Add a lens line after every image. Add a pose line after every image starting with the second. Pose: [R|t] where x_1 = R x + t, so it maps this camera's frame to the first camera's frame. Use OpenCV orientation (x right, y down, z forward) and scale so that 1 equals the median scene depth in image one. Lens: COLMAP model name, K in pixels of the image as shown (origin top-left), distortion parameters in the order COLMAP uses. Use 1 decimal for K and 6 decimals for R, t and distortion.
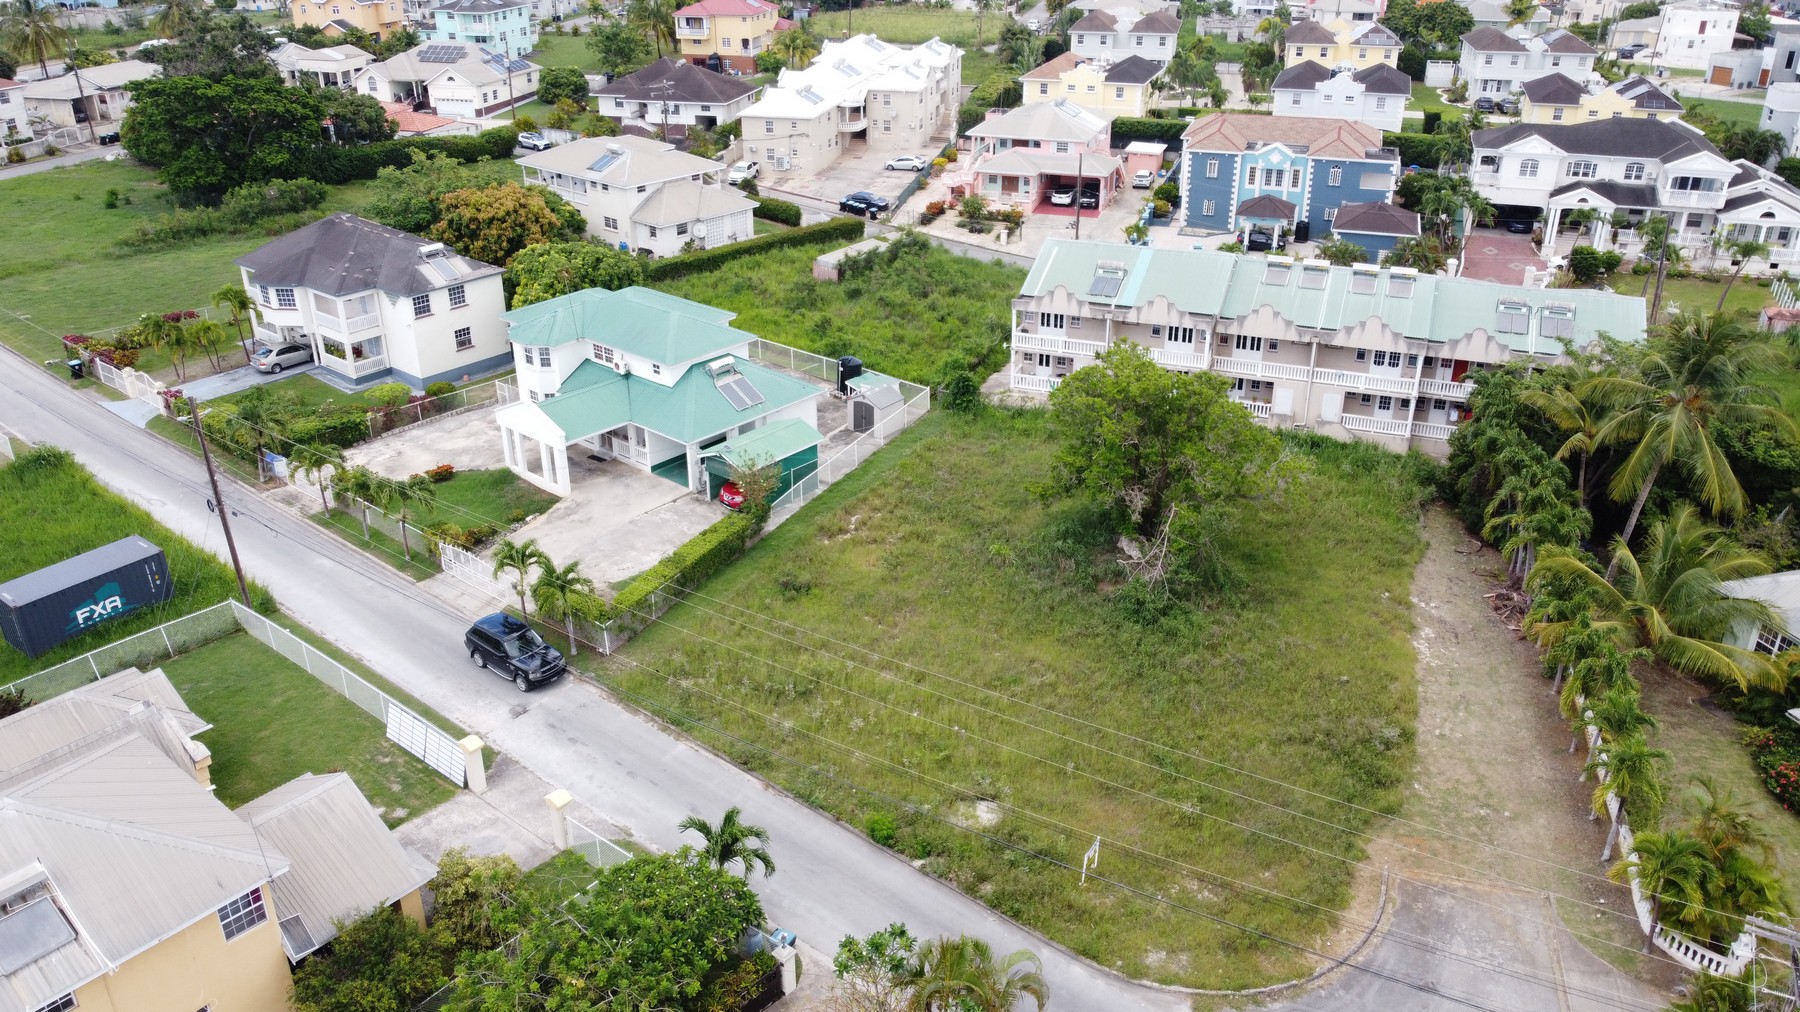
lens RADIAL K [[1374.2, 0, 900.0], [0, 1374.2, 506.0], [0, 0, 1]] dist [0.002781, 0.003438]
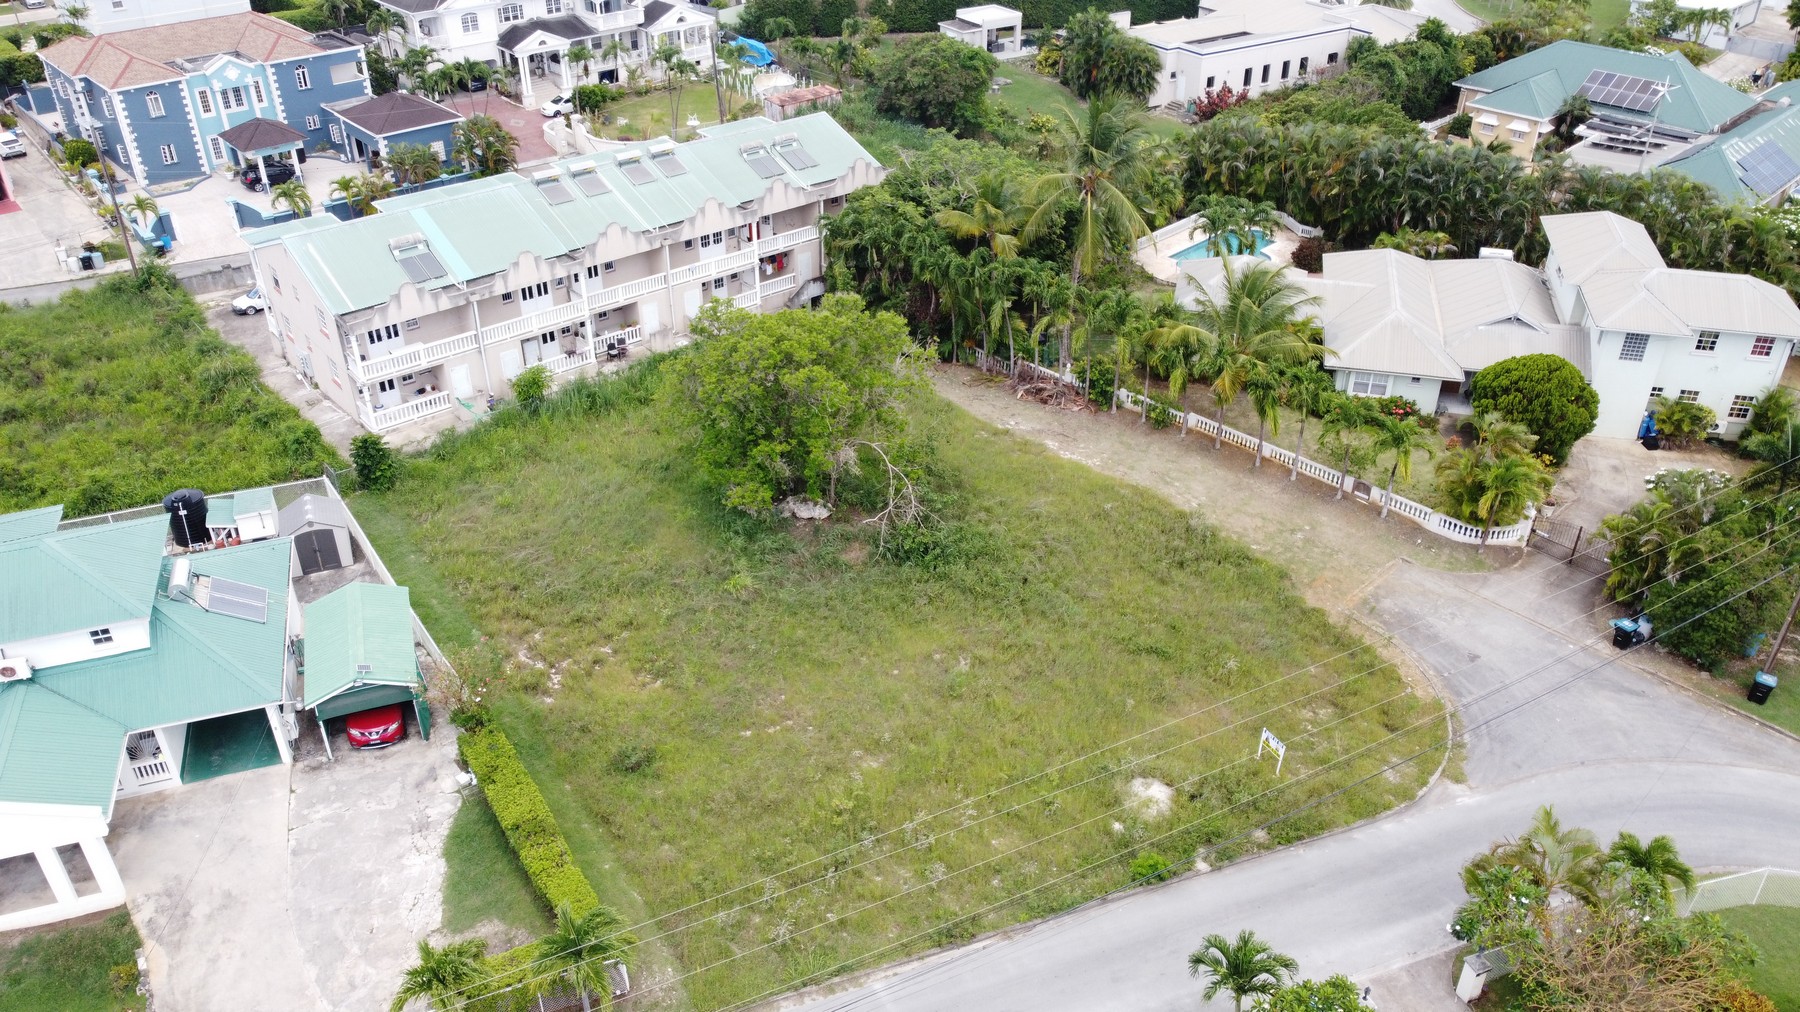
lens RADIAL K [[1374.2, 0, 900.0], [0, 1374.2, 506.0], [0, 0, 1]] dist [0.002781, 0.003438]
pose [[0.495598, -0.464254, 0.734065, -0.268779], [0.378758, 0.876085, 0.298358, -0.126478], [-0.781617, 0.130167, 0.610025, 0.226794]]
